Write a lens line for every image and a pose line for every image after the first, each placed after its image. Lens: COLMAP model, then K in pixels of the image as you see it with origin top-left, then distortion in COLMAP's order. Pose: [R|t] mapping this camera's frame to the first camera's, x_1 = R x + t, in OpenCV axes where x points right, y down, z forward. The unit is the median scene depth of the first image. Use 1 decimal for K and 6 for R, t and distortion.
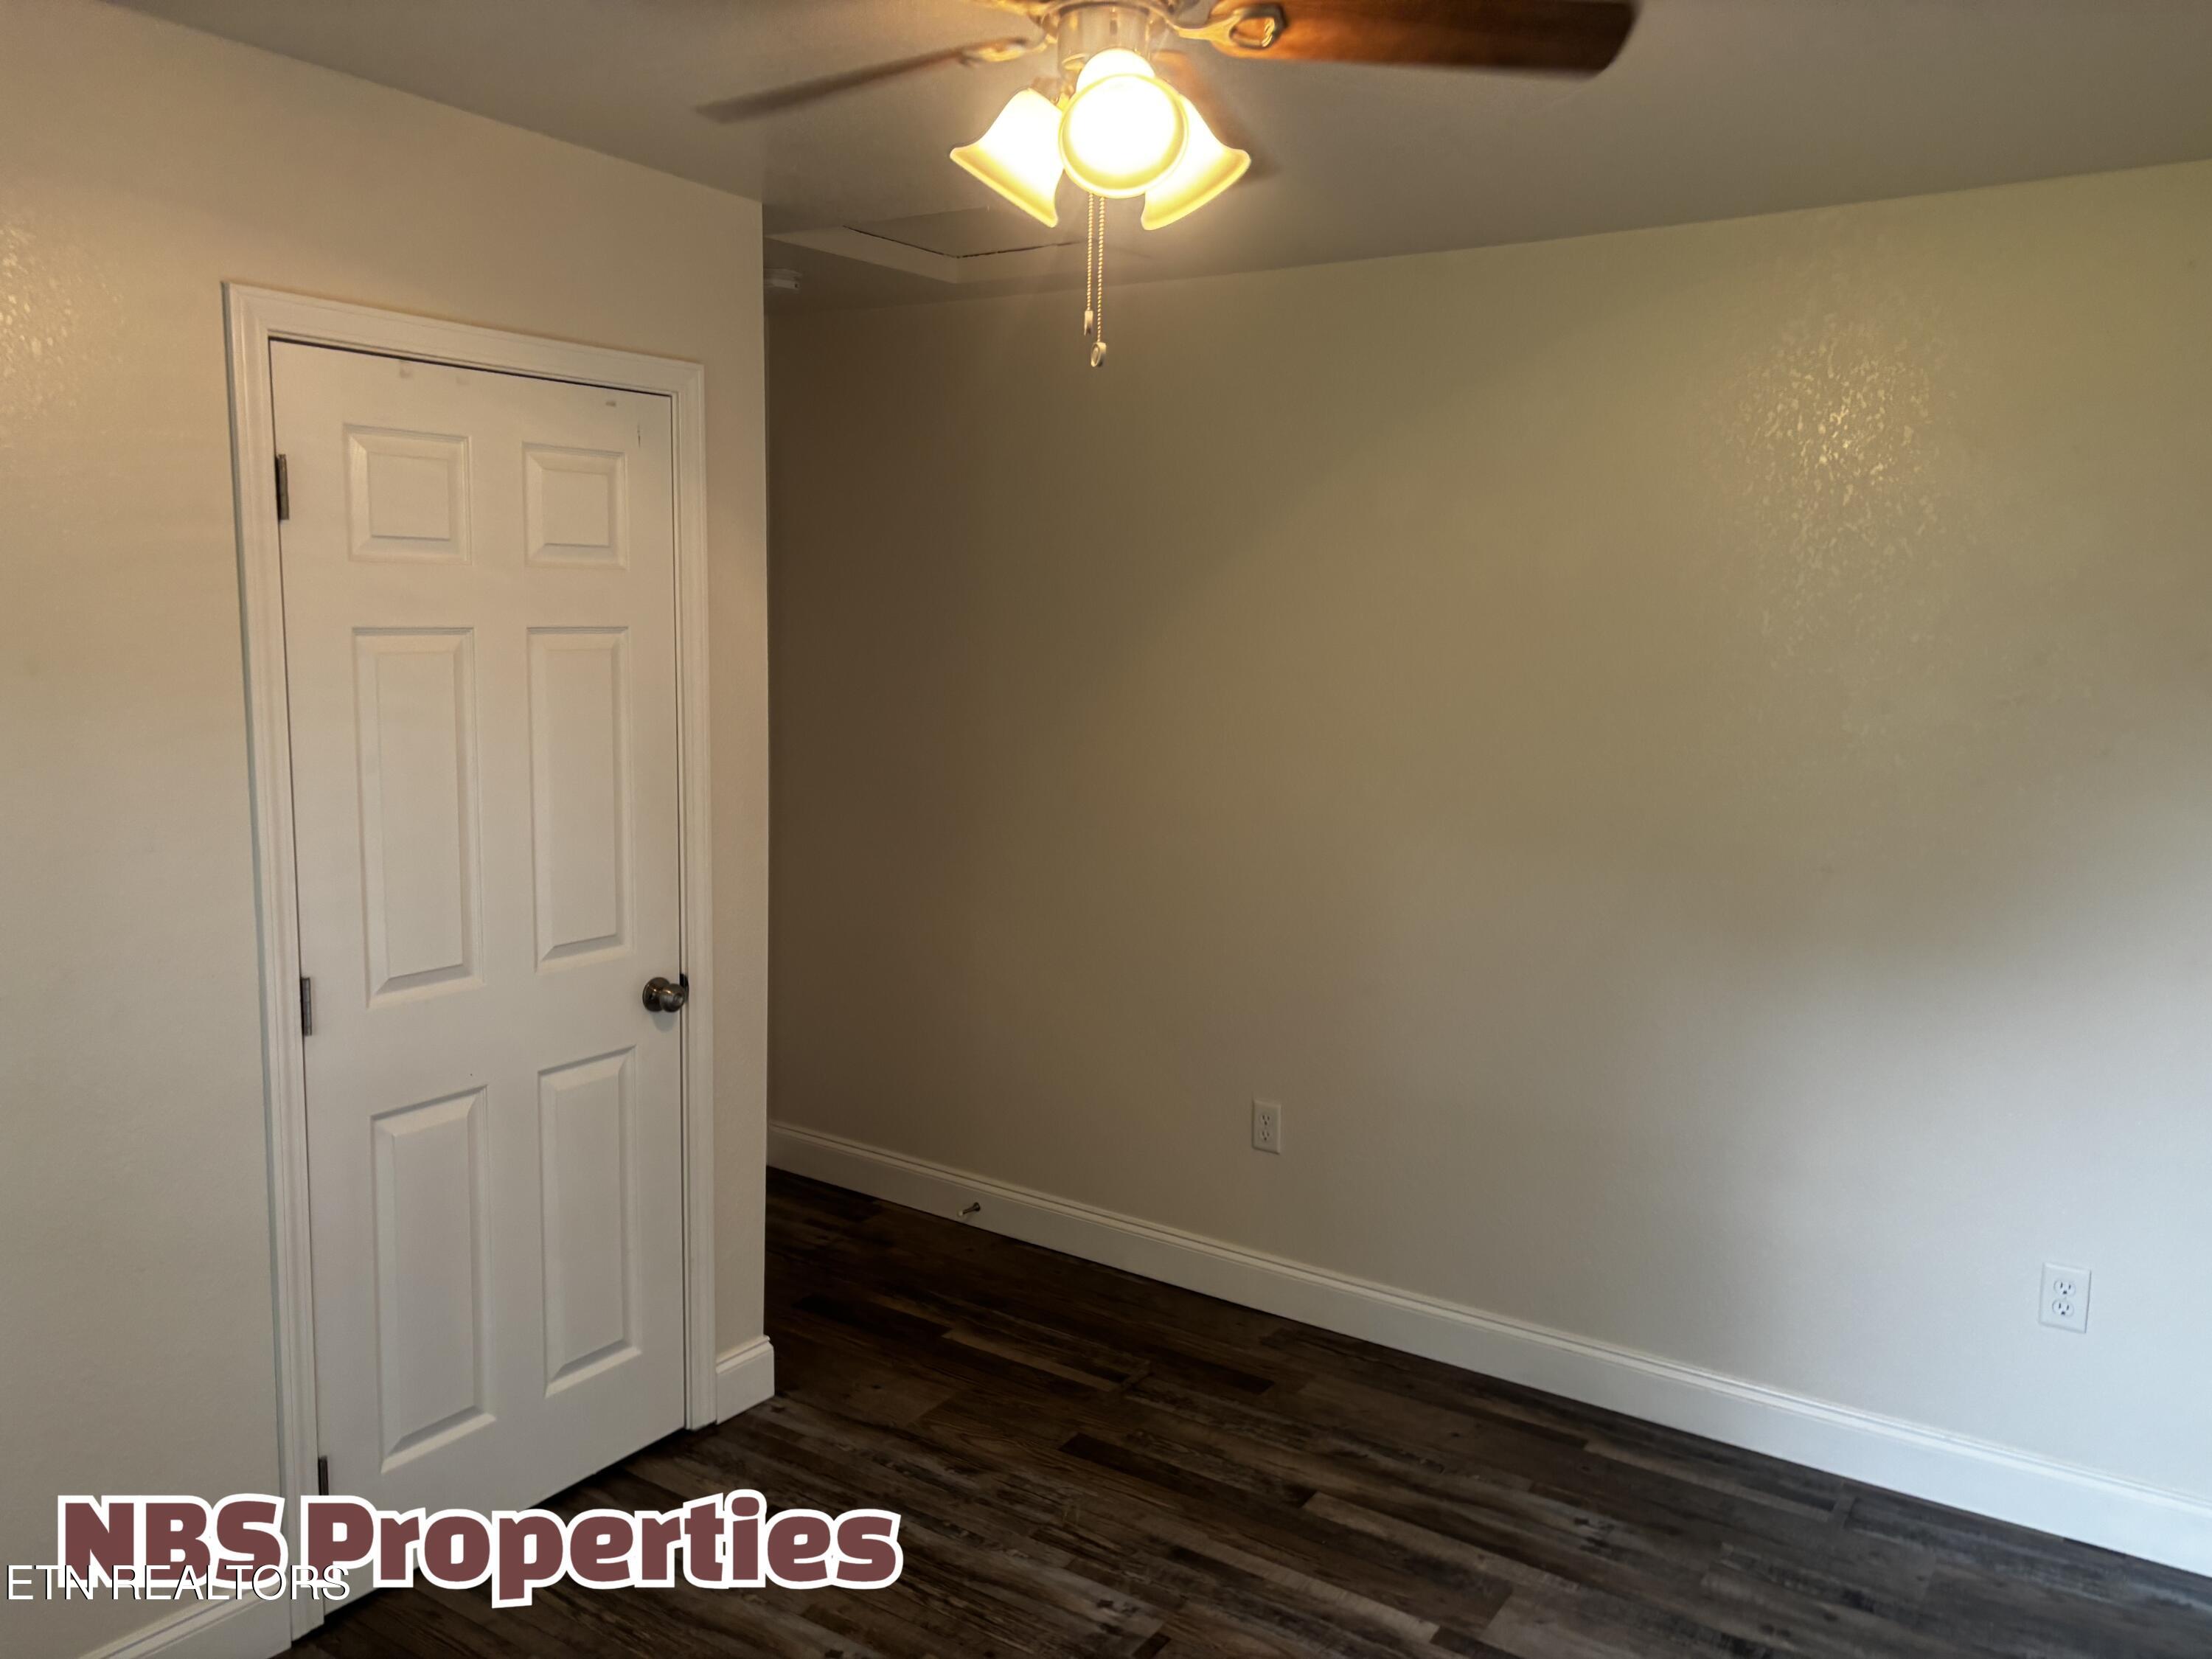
lens RADIAL K [[1664.6, 0, 1124.4], [0, 1664.6, 818.4], [0, 0, 1]] dist [0.057359, -0.045684]
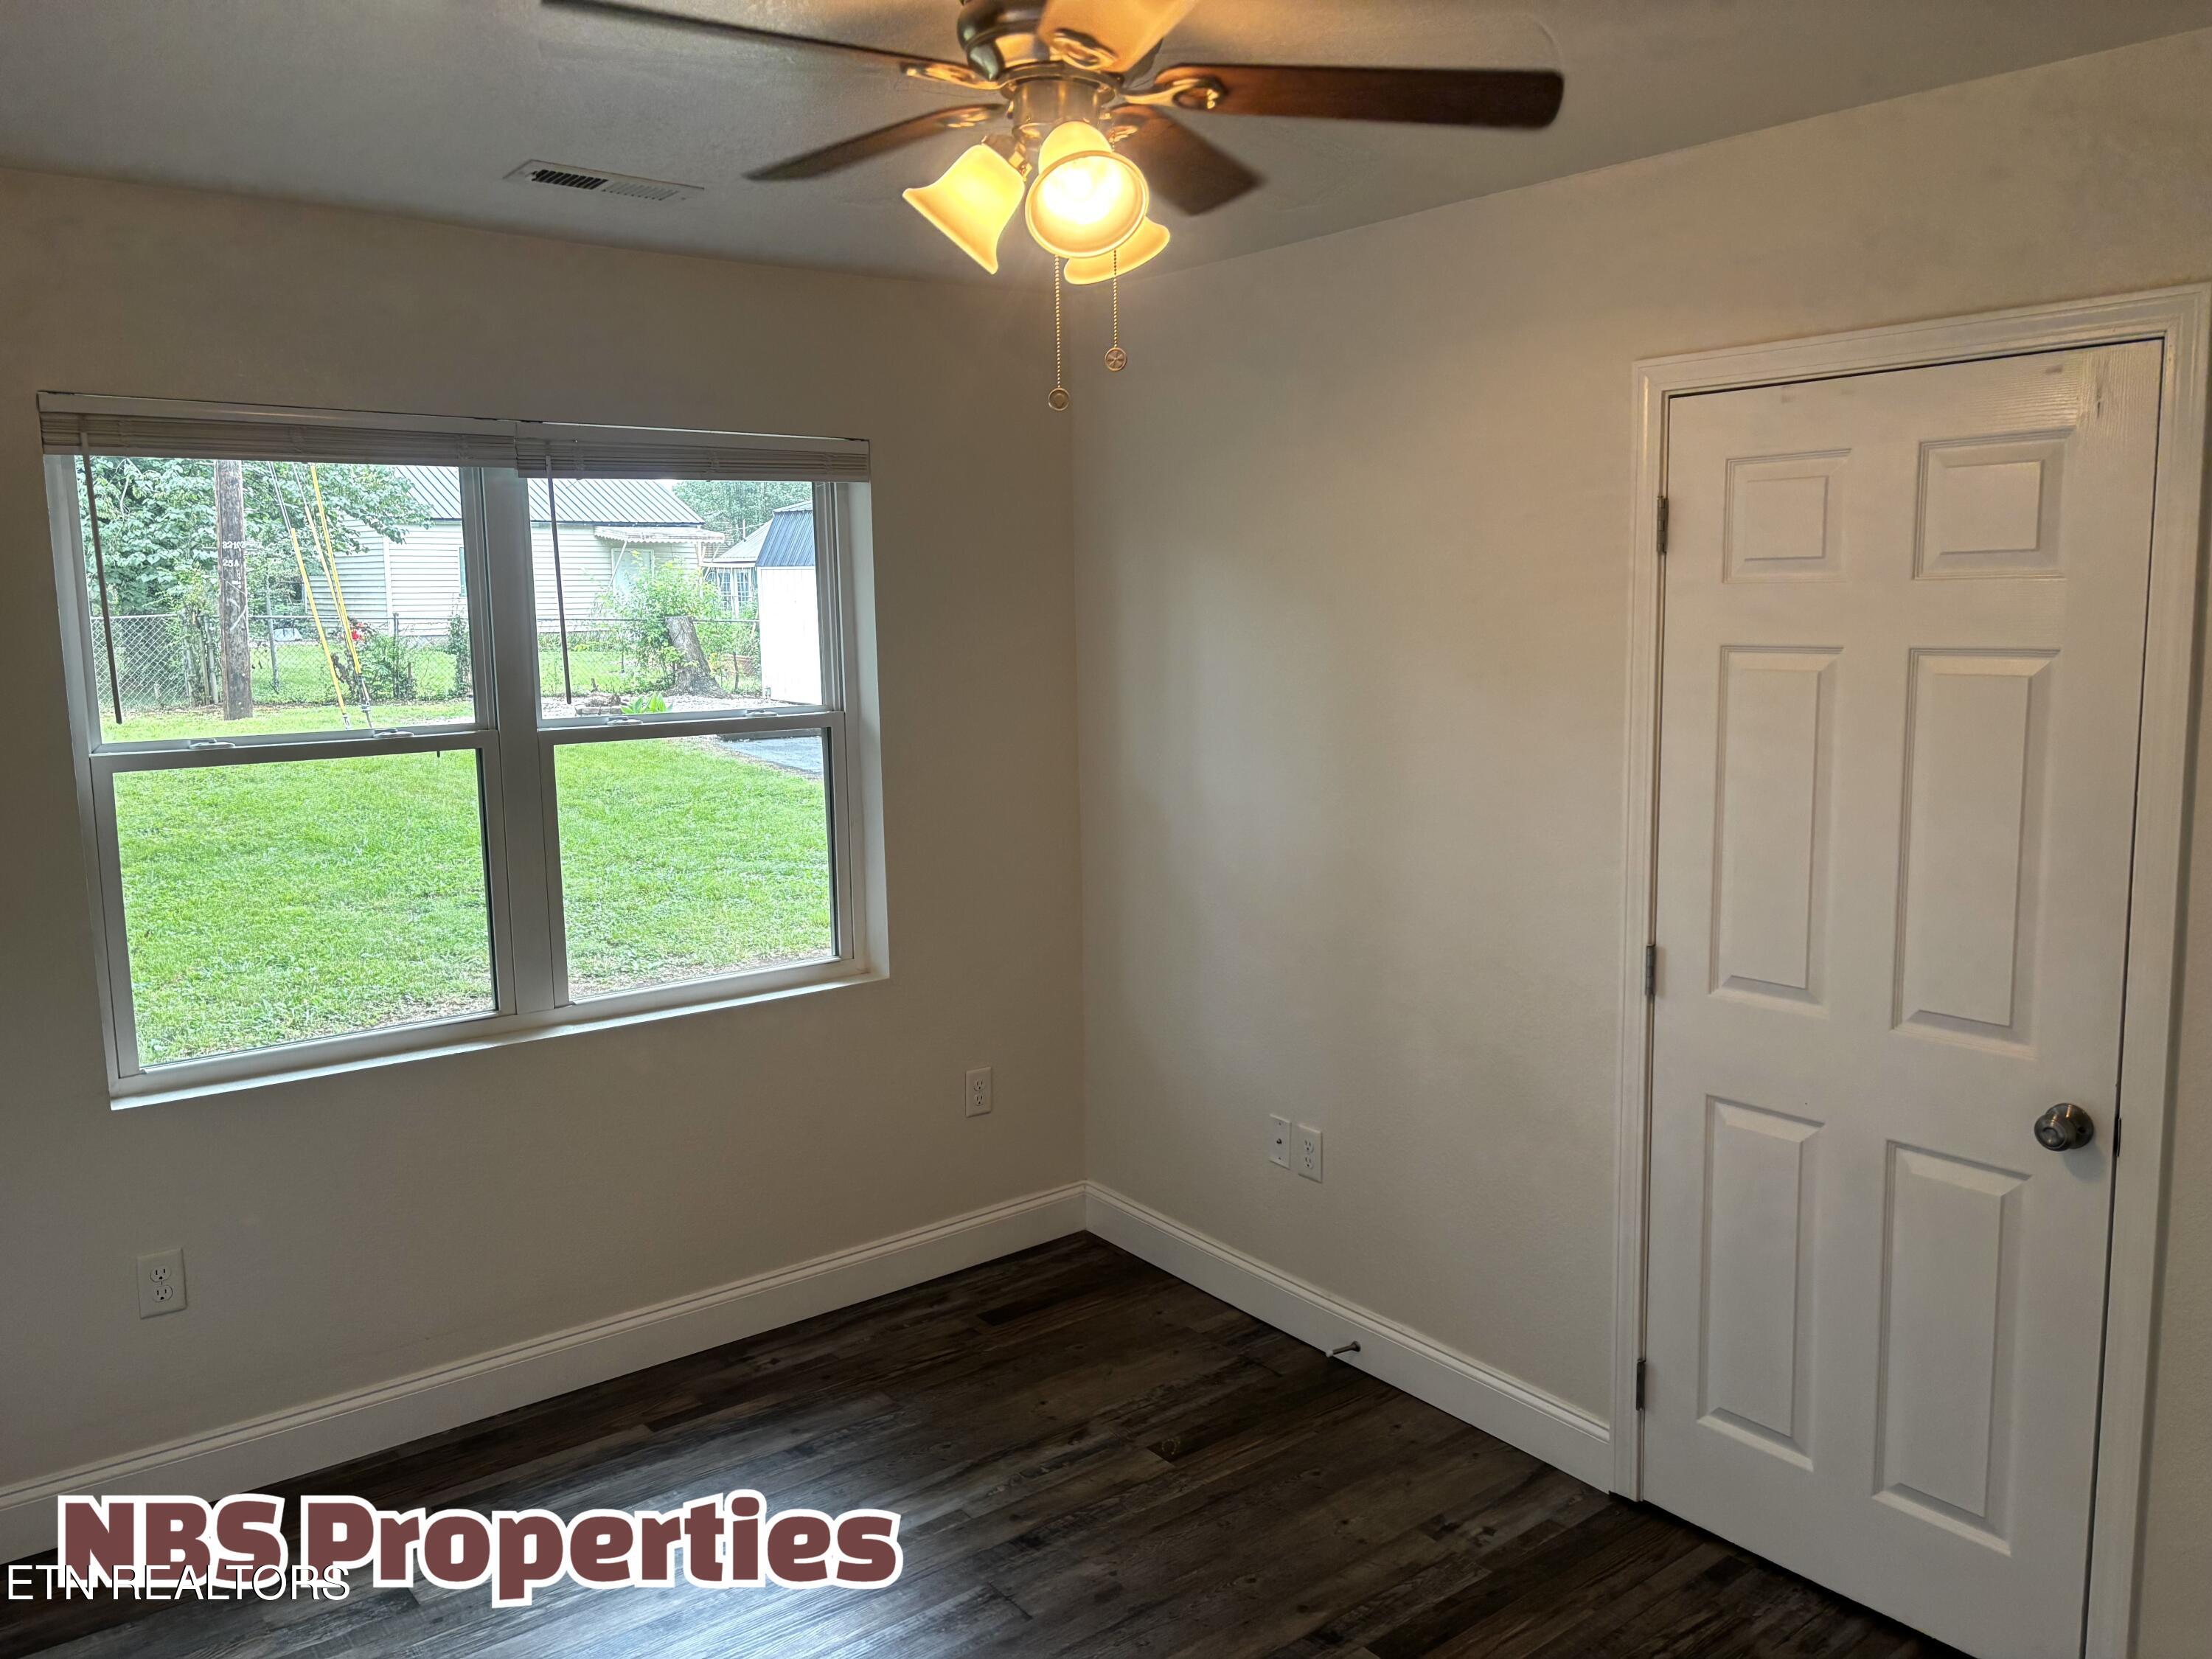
lens RADIAL K [[1664.6, 0, 1051.5], [0, 1664.6, 803.3], [0, 0, 1]] dist [0.057359, -0.045684]
pose [[-0.325084, 0.110677, -0.939186, 0.976937], [-0.112003, 0.981632, 0.154447, -0.180321], [0.939029, 0.155400, -0.306717, 1.291439]]
